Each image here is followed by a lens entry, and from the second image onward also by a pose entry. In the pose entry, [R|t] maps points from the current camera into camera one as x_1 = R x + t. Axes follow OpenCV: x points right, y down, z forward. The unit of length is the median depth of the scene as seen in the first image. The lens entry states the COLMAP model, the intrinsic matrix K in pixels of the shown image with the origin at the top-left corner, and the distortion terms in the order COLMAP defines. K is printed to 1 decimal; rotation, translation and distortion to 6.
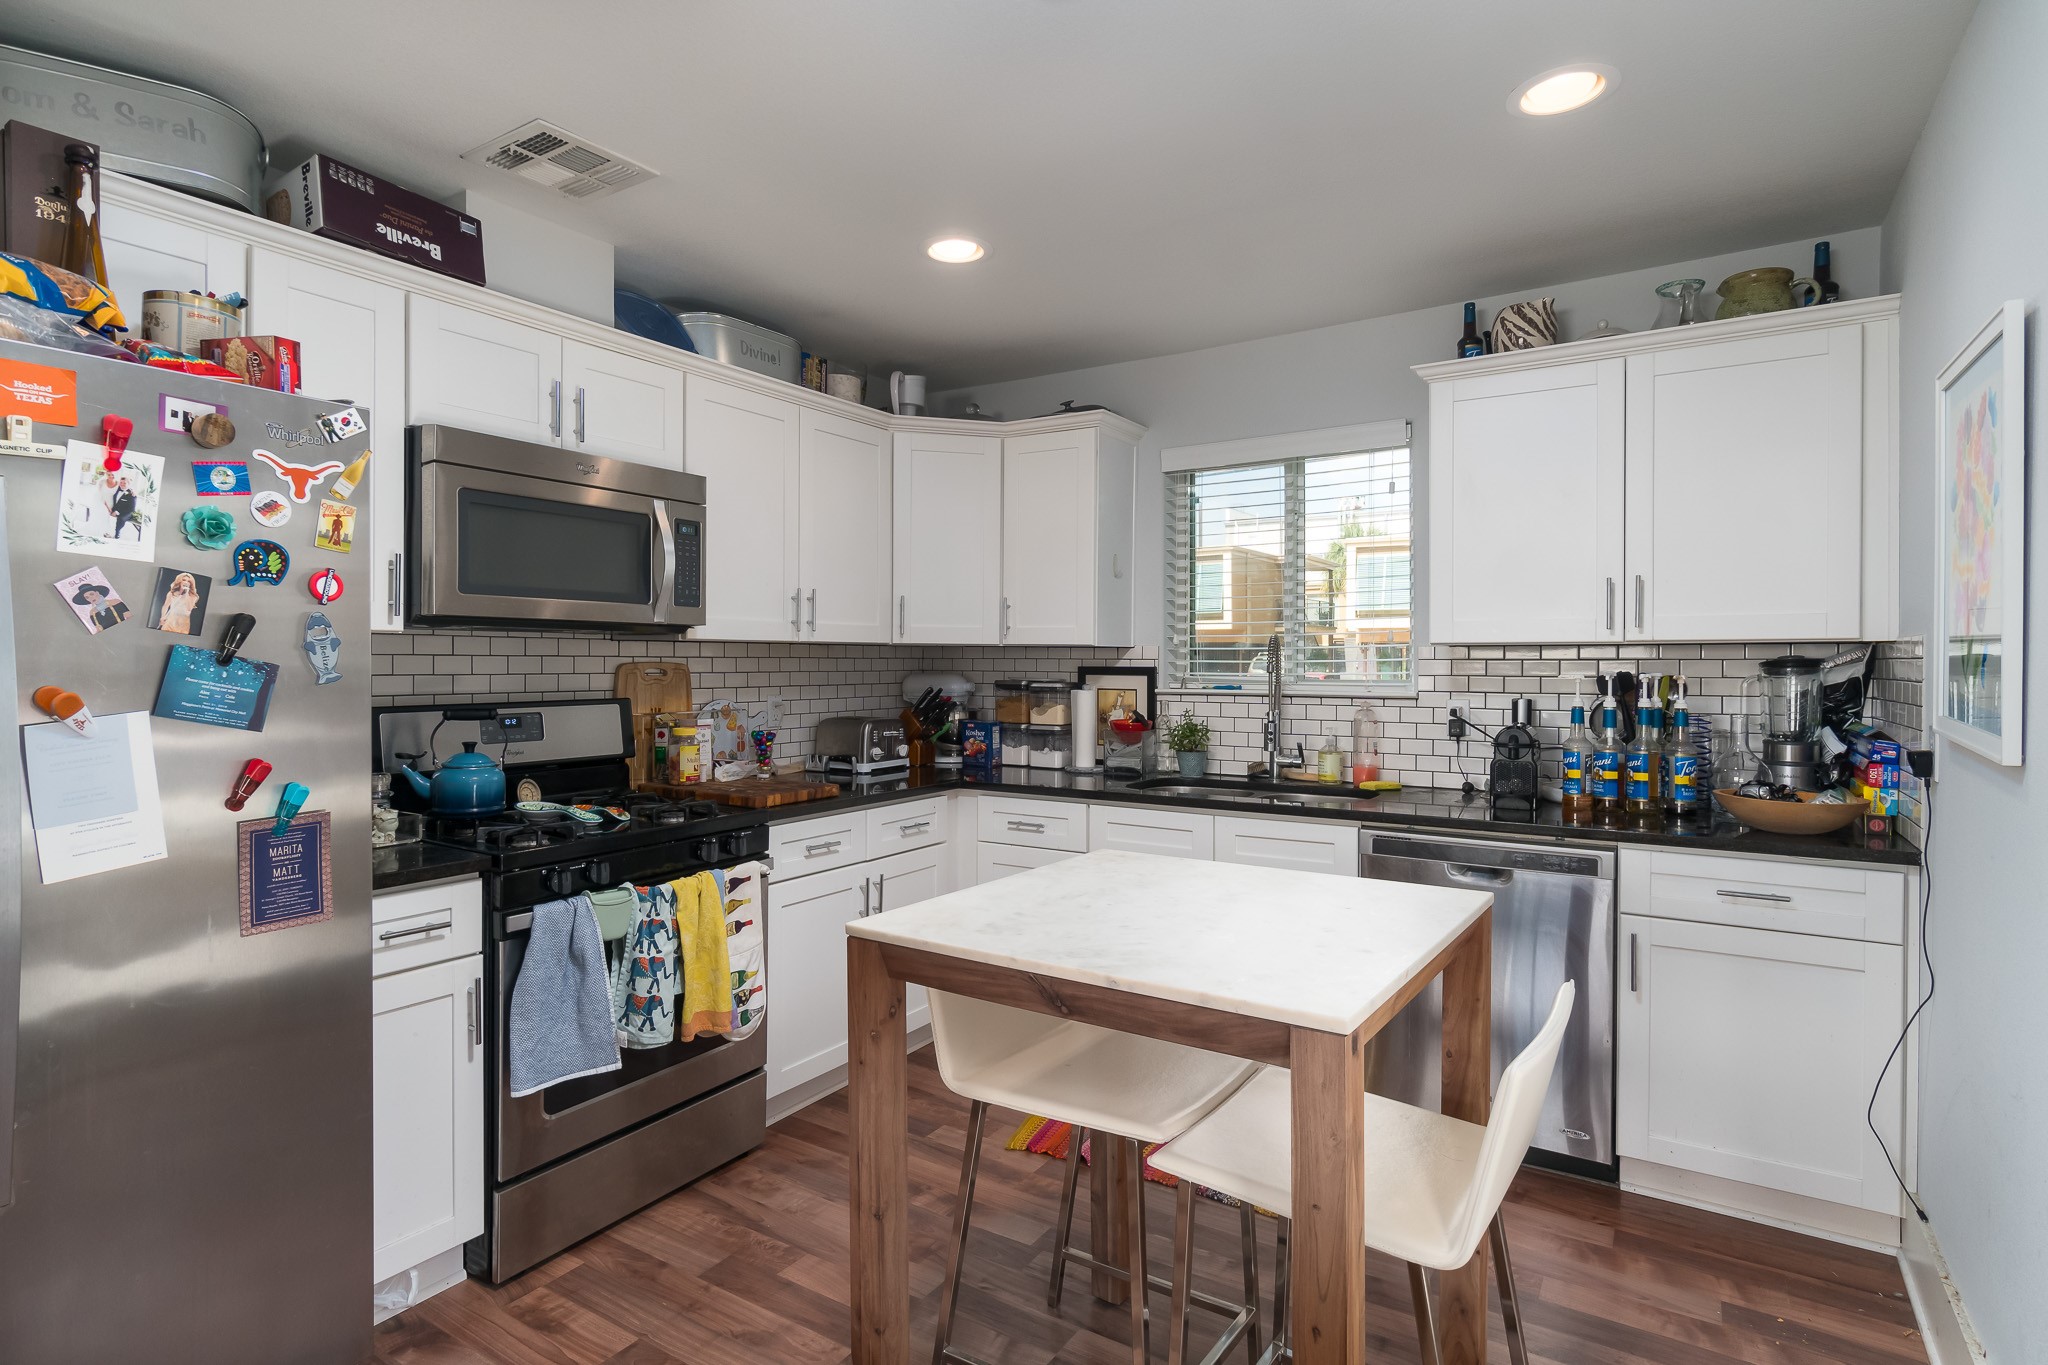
lens RADIAL K [[1054.8, 0, 1022.4], [0, 1054.8, 673.9], [0, 0, 1]] dist [0.002222, -0.000123]
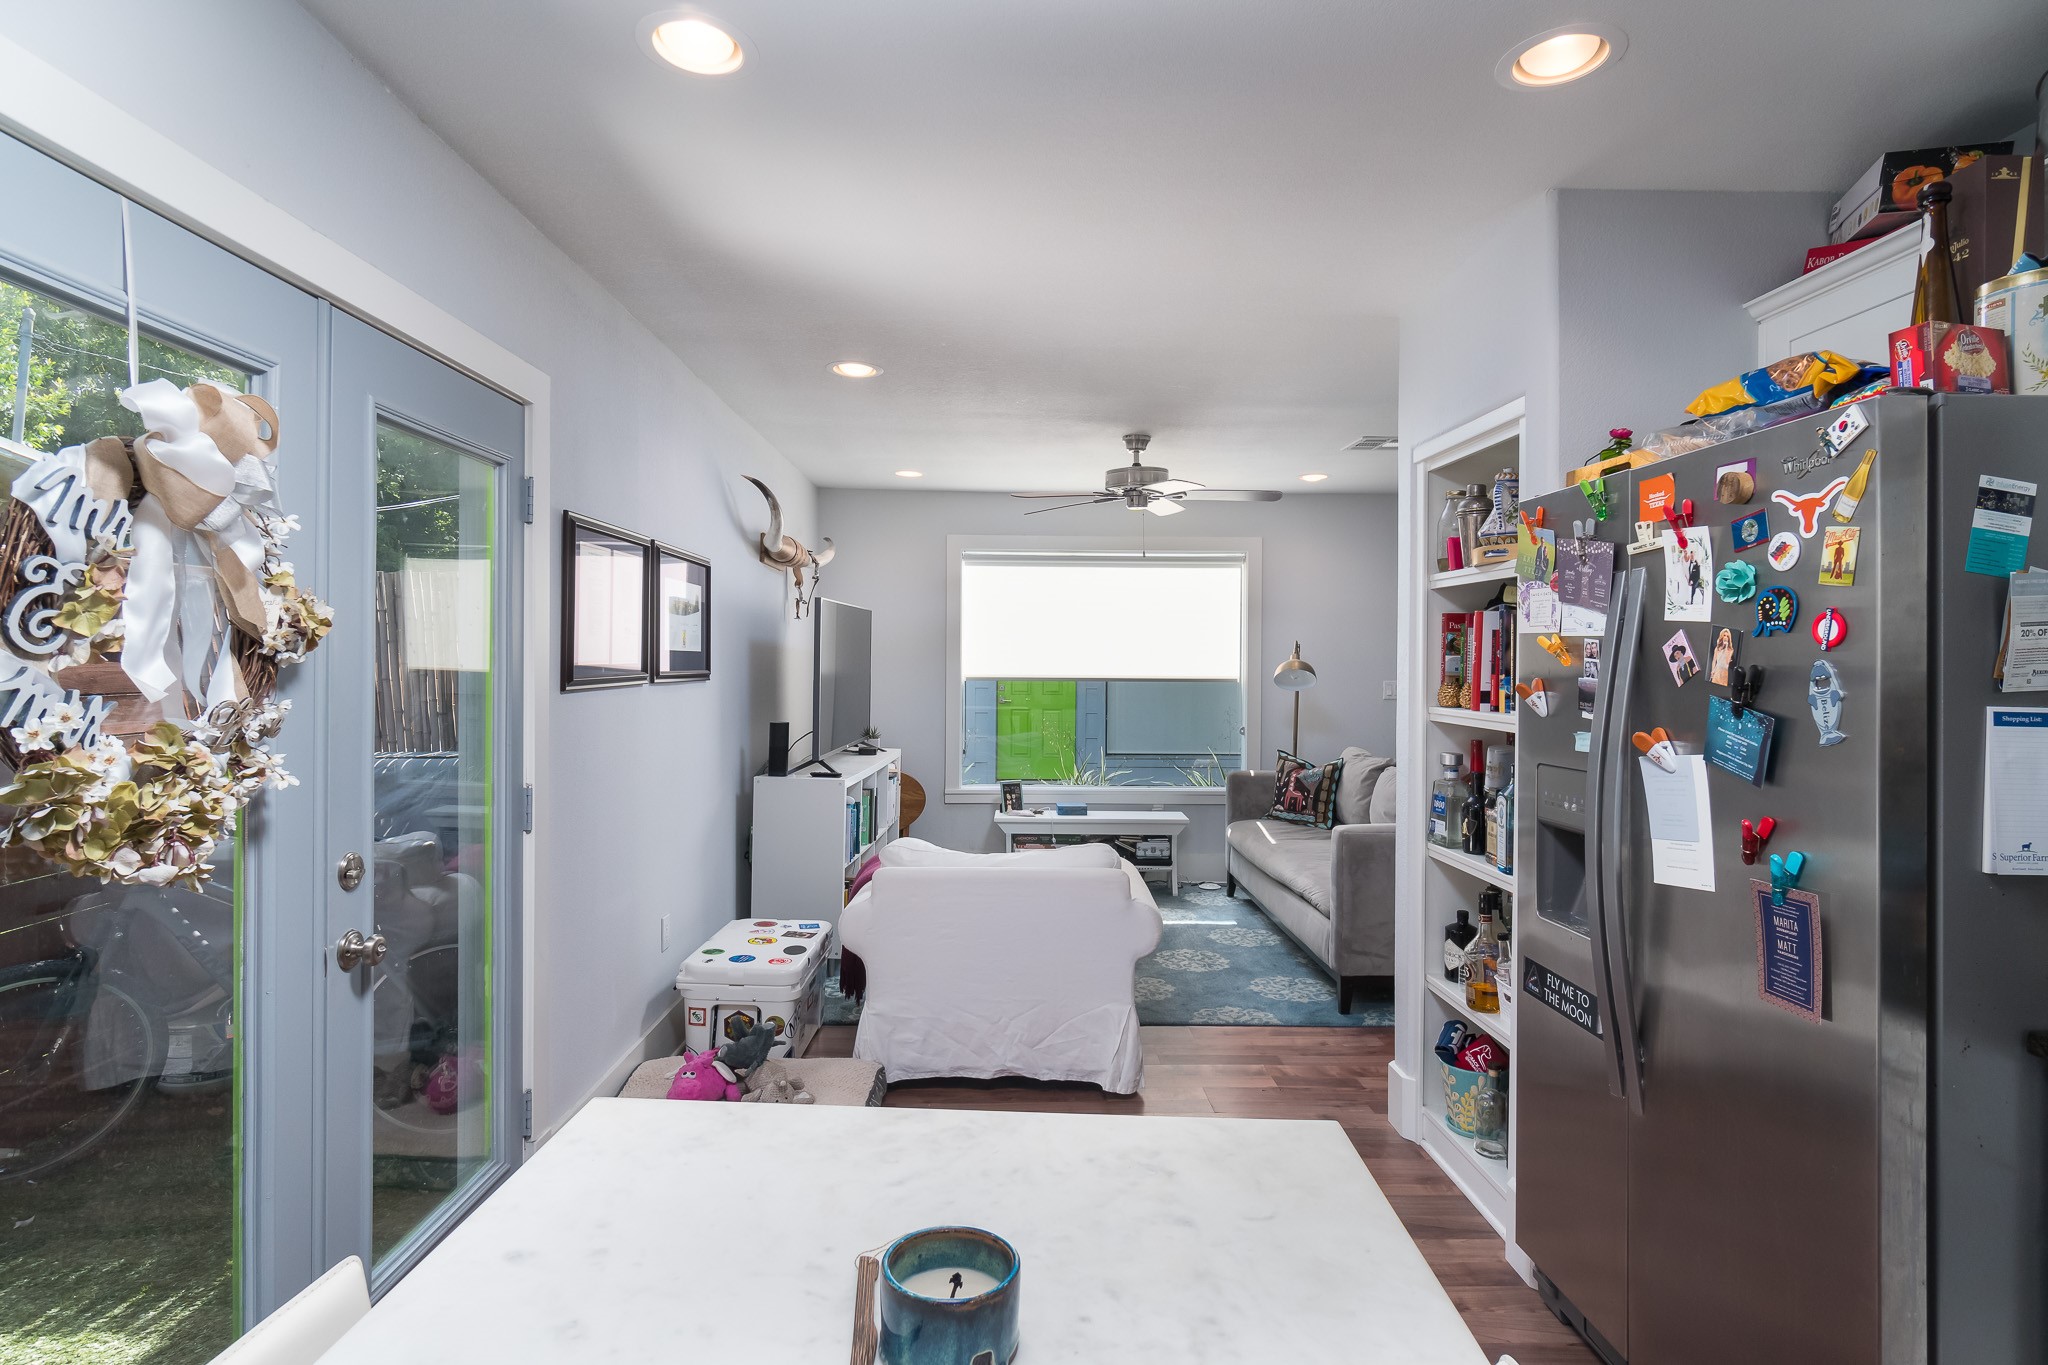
lens RADIAL K [[1036.7, 0, 1004.5], [0, 1036.7, 666.4], [0, 0, 1]] dist [0.000149, 0.000190]
pose [[-0.840849, -0.007887, -0.541213, 0.187517], [-0.016396, 0.999806, 0.010904, -0.028171], [0.541022, 0.018043, -0.840815, 0.733237]]
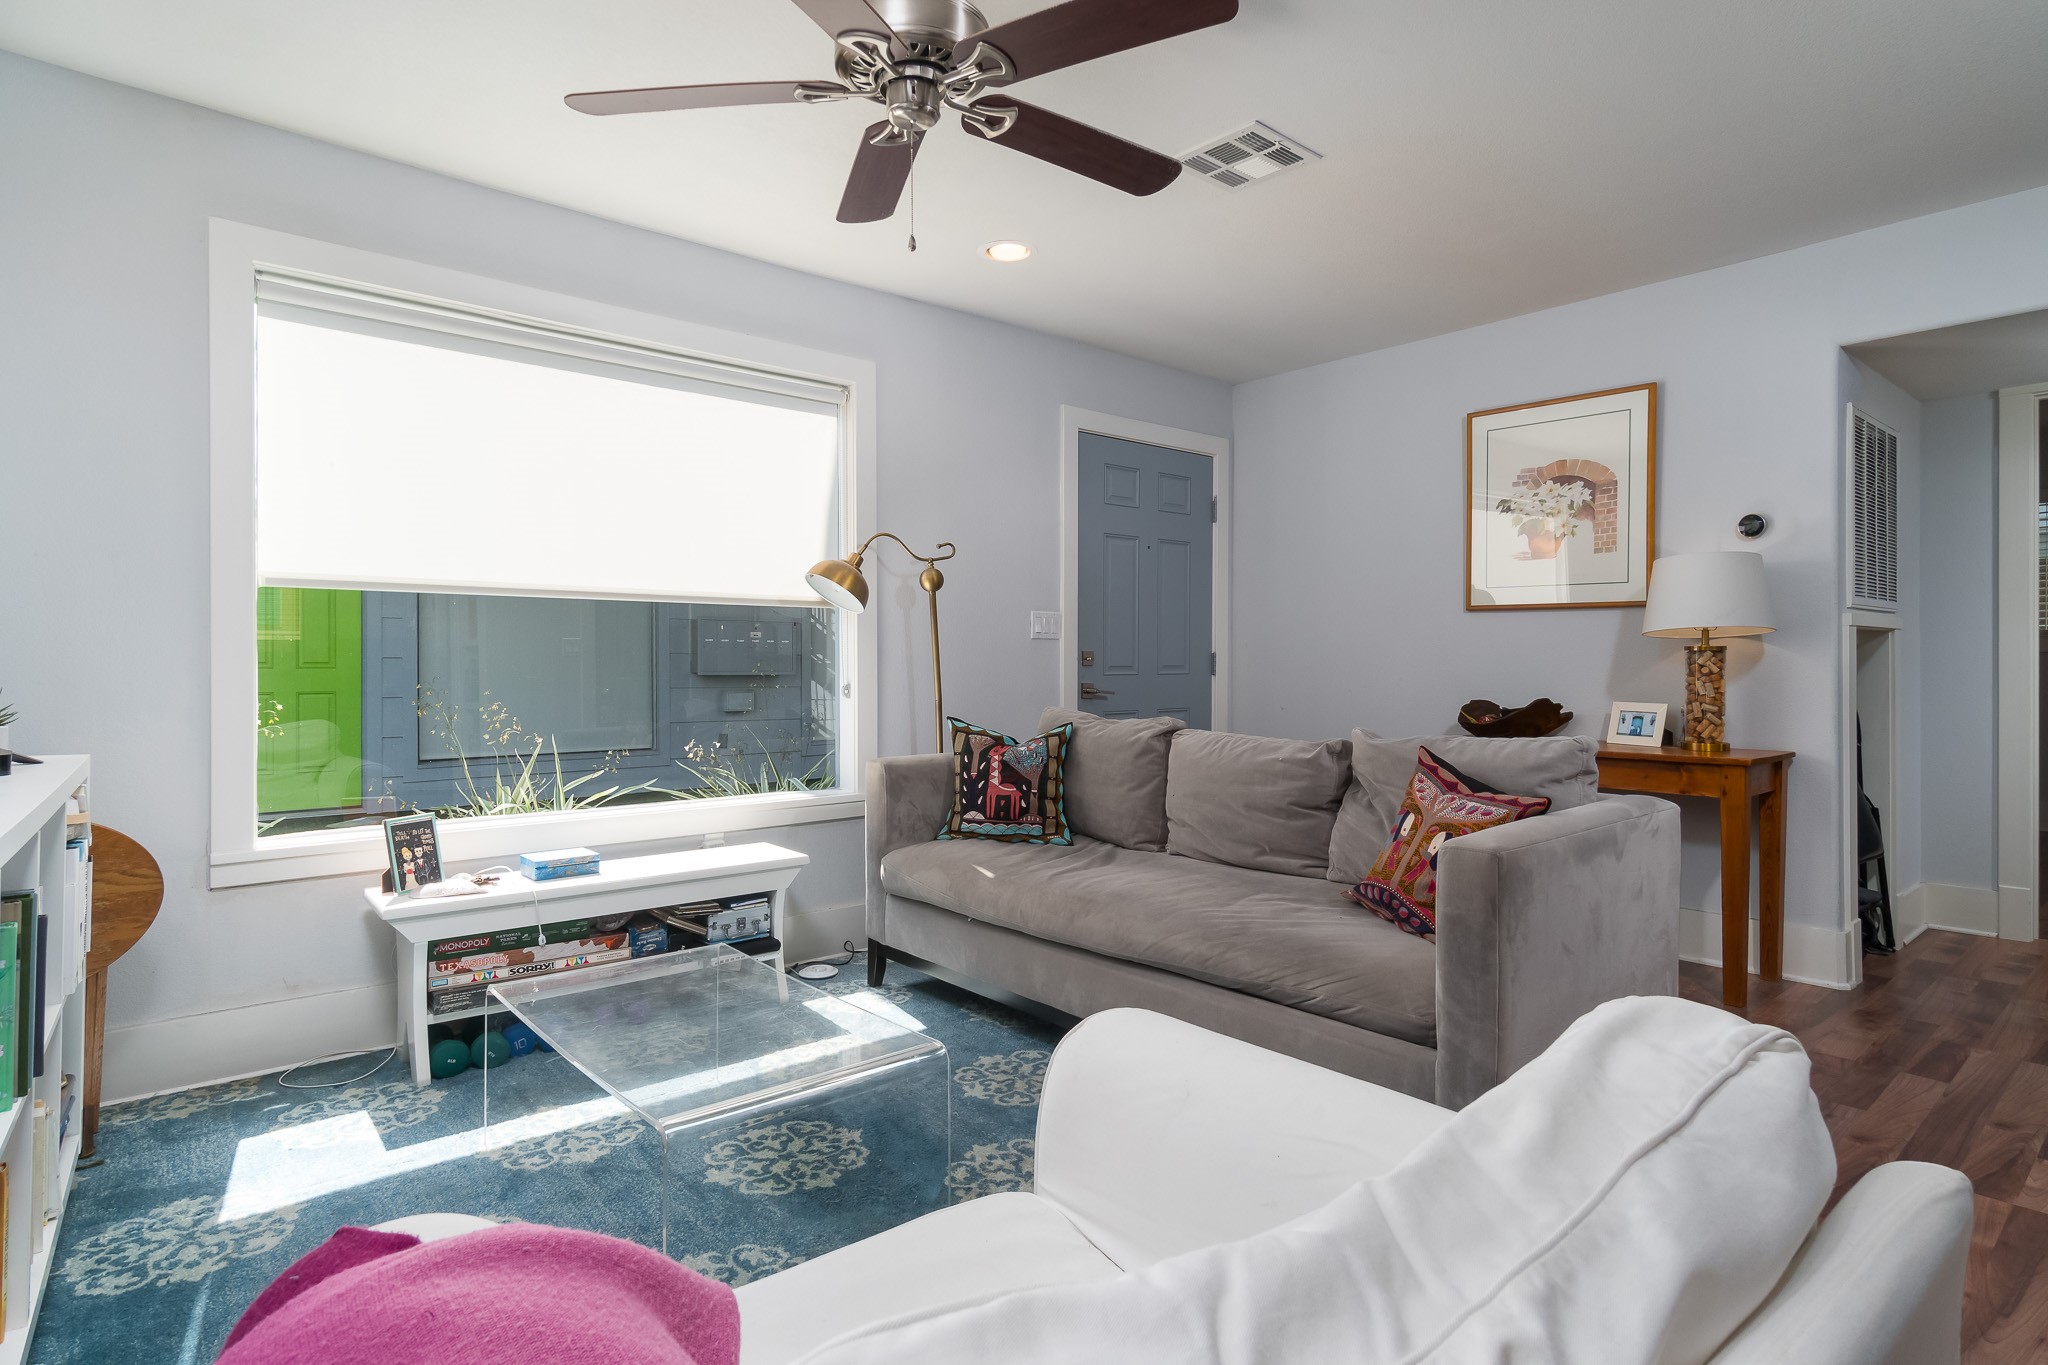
lens RADIAL K [[1063.5, 0, 1012.5], [0, 1063.5, 665.6], [0, 0, 1]] dist [-0.001836, -0.000071]
pose [[-0.289286, -0.004450, -0.957232, -0.208895], [-0.012305, 0.999924, -0.000929, 0.084665], [0.957164, 0.011510, -0.289319, -0.213532]]
